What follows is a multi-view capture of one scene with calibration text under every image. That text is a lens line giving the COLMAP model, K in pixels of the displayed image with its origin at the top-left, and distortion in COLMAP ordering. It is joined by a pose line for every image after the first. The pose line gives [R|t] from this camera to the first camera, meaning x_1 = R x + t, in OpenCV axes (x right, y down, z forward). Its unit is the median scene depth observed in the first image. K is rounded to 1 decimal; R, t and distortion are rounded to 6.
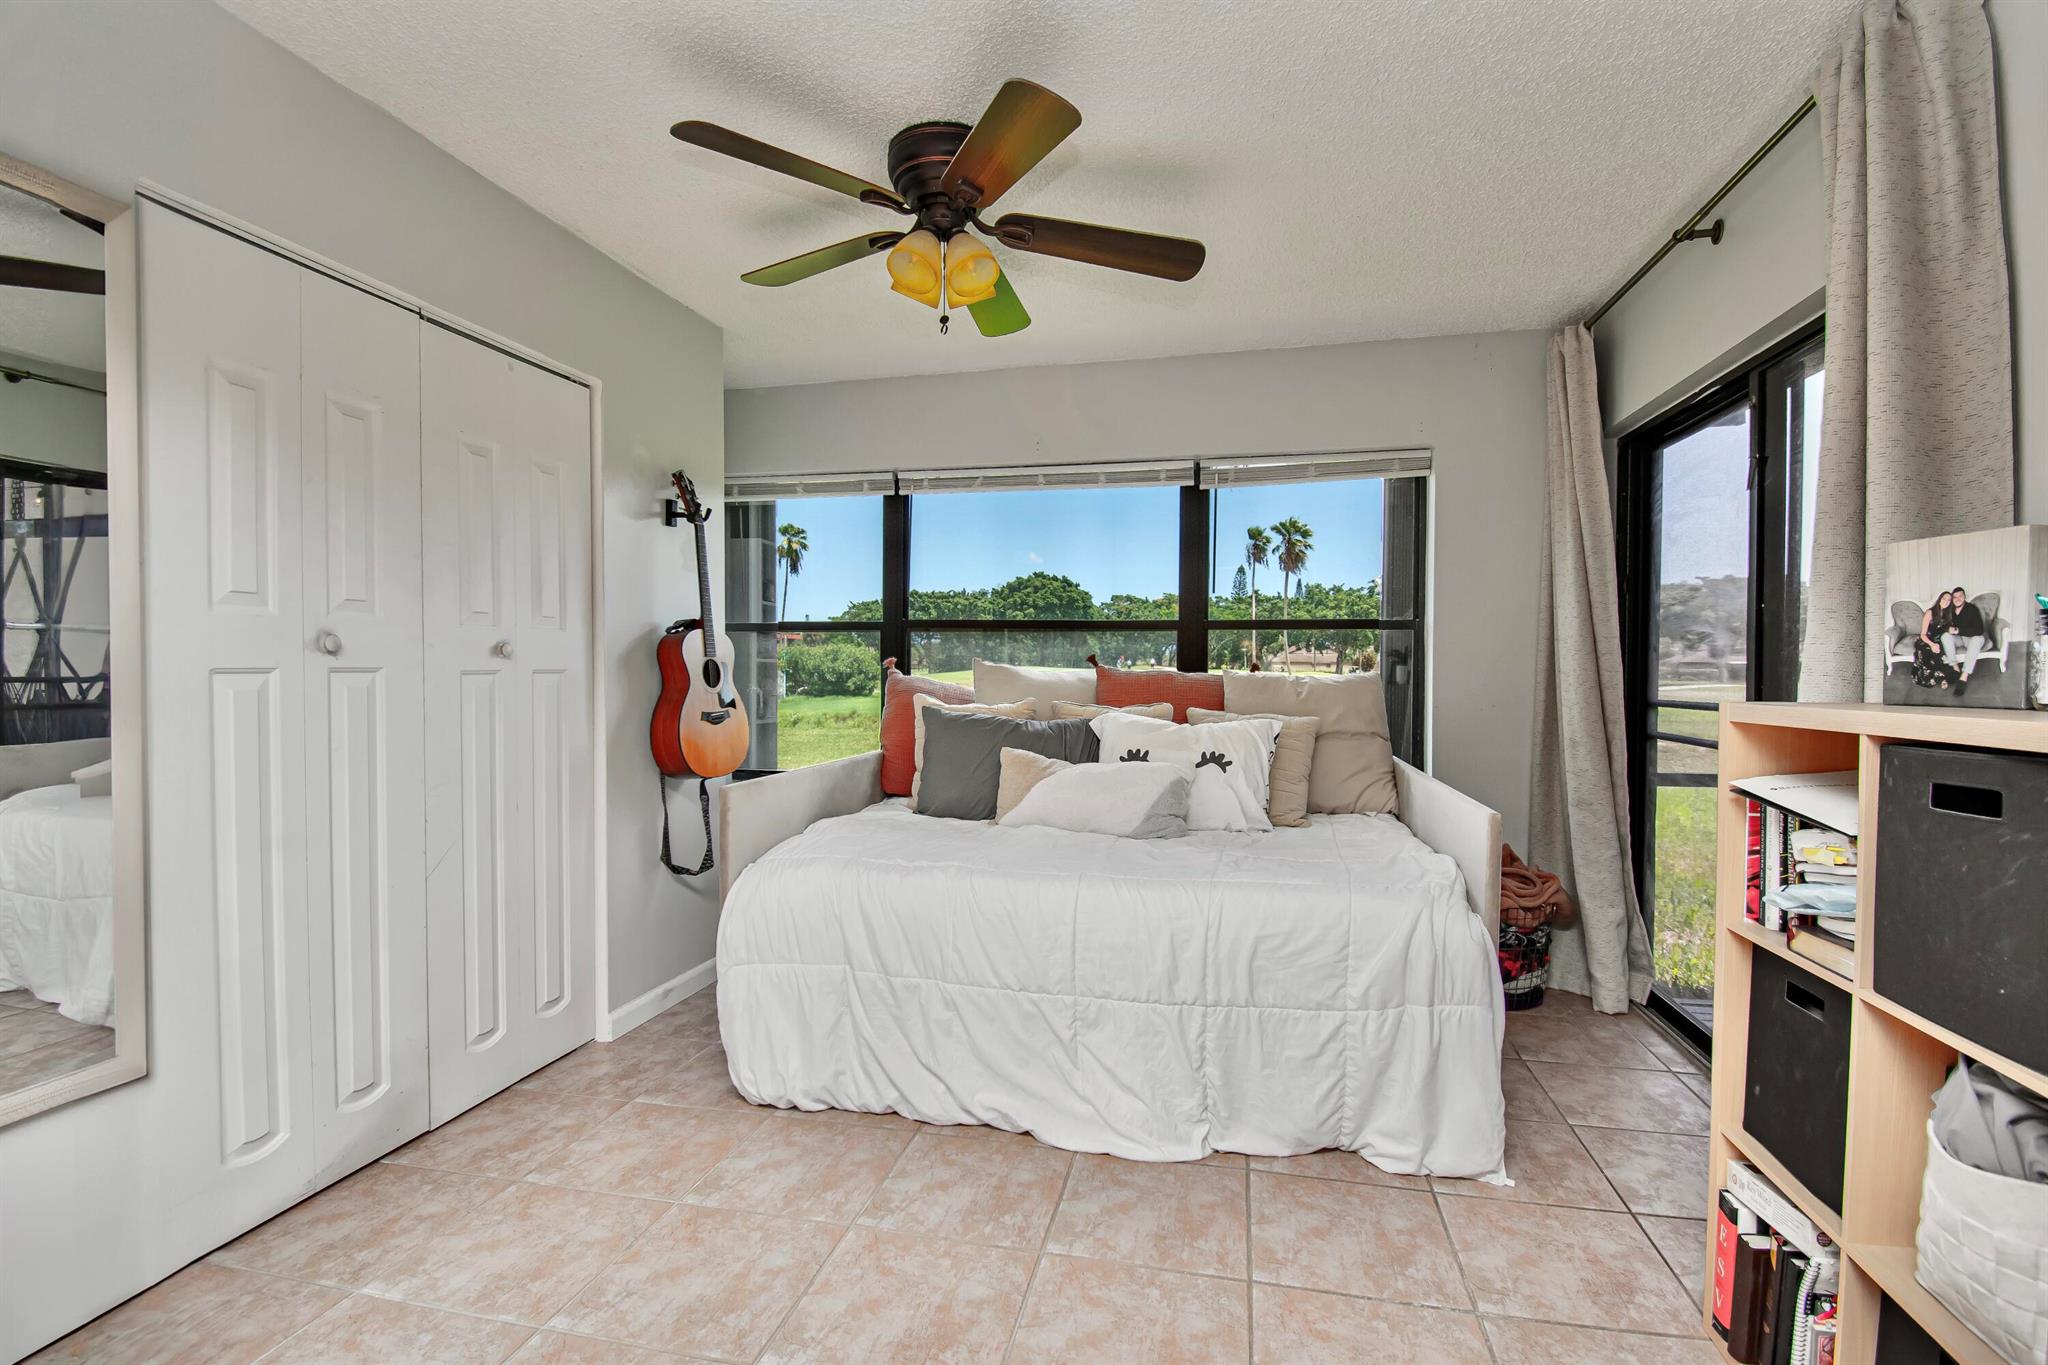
lens RADIAL K [[914.0, 0, 1024.2], [0, 914.0, 698.7], [0, 0, 1]] dist [-0.008786, -0.008667]
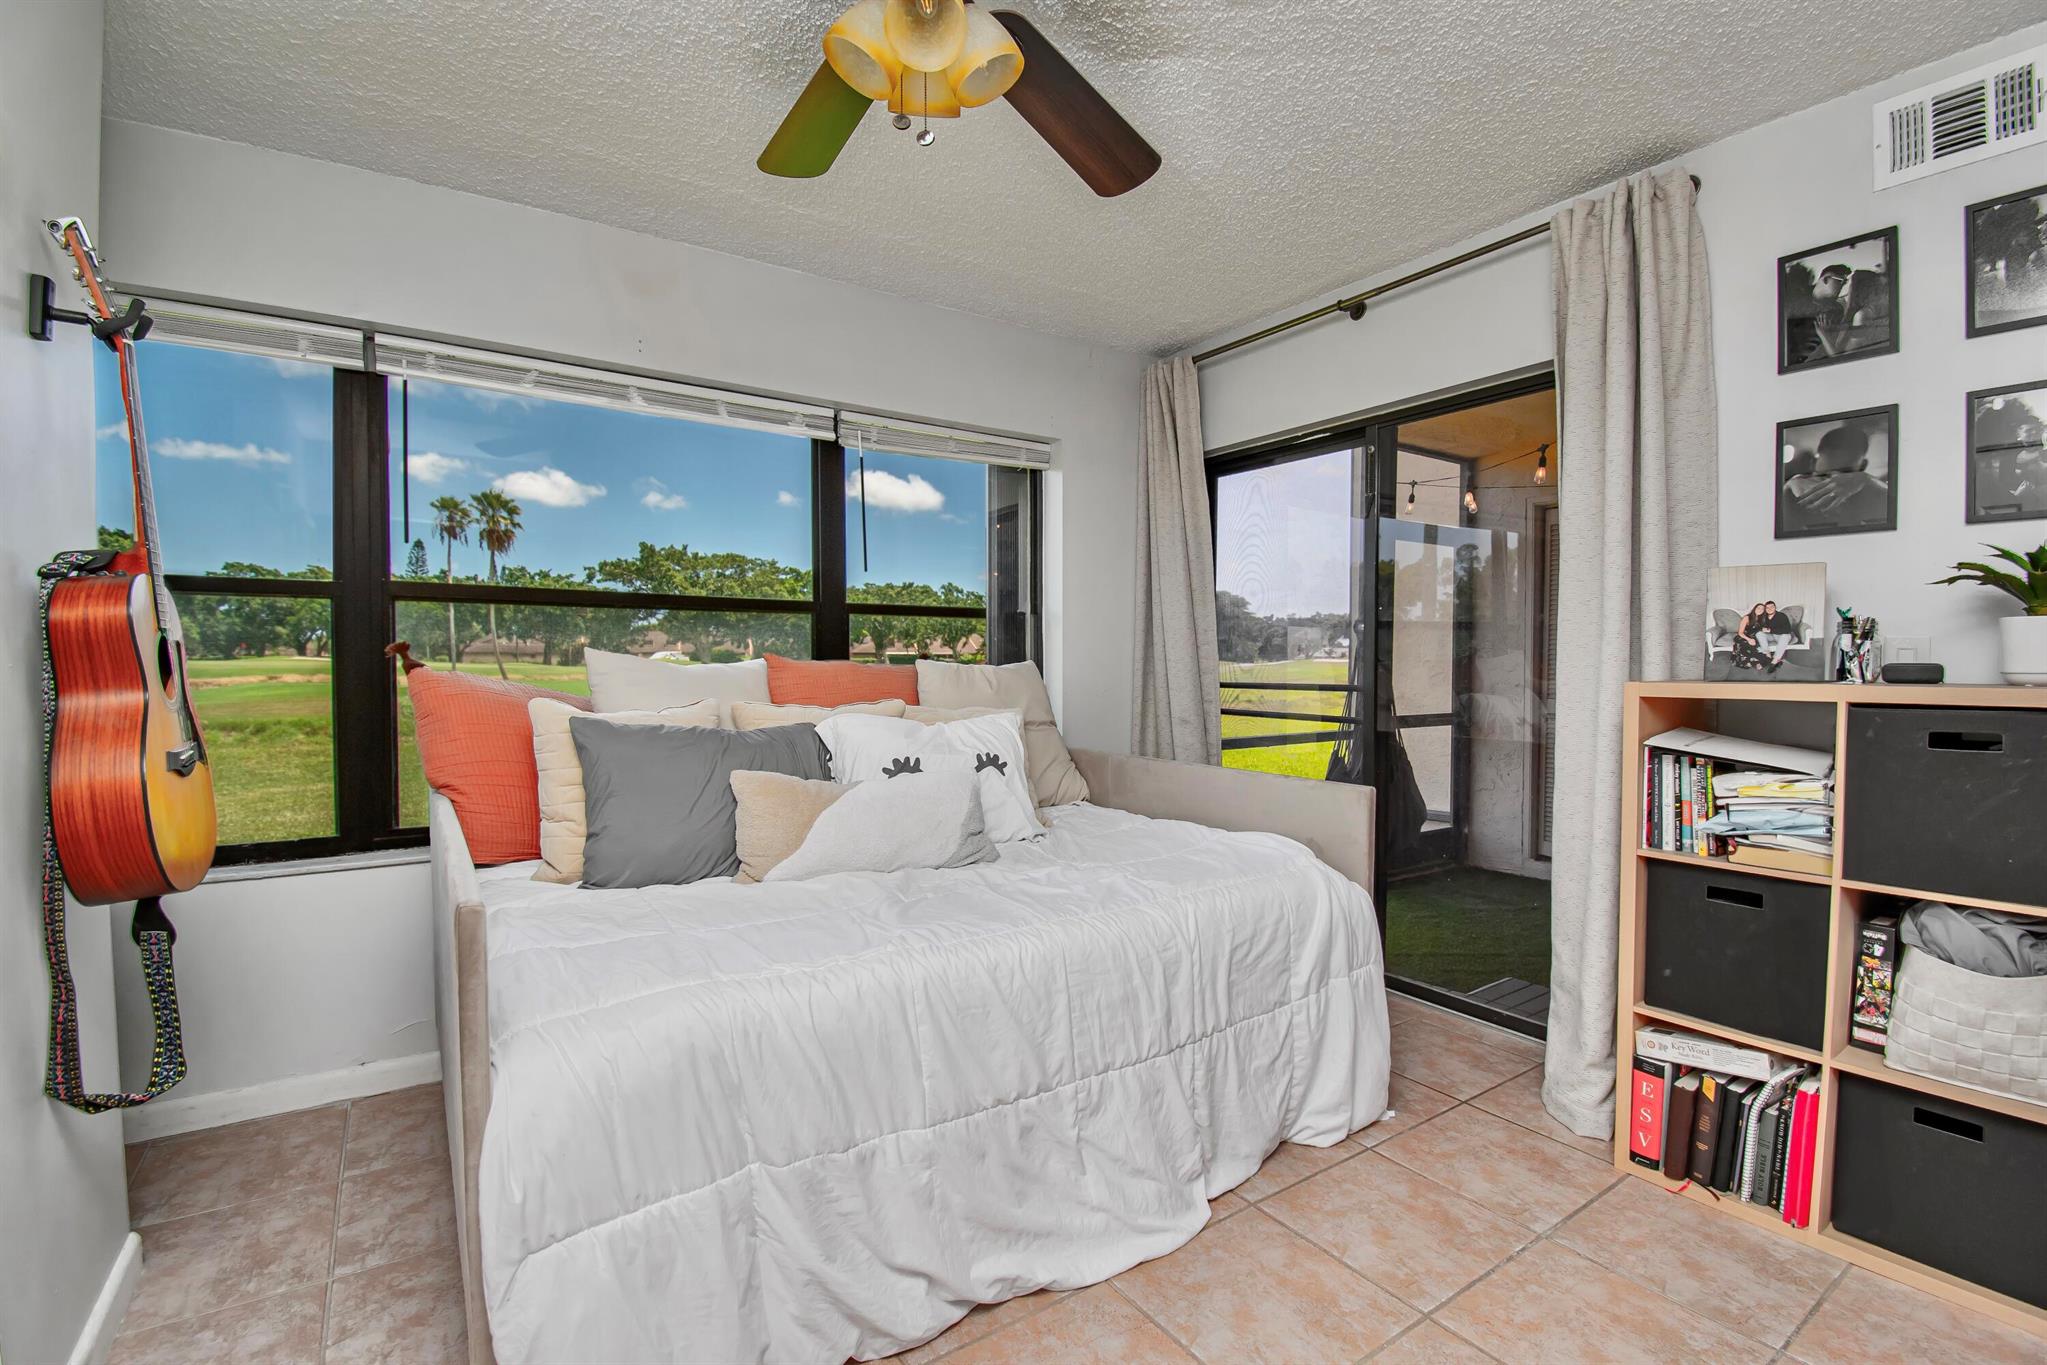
lens RADIAL K [[913.6, 0, 1021.9], [0, 913.6, 691.1], [0, 0, 1]] dist [-0.008786, -0.008667]
pose [[0.687063, -0.026925, 0.726099, -0.555070], [0.024985, 0.999598, 0.013425, -0.015871], [-0.726169, 0.008918, 0.687459, 0.530378]]
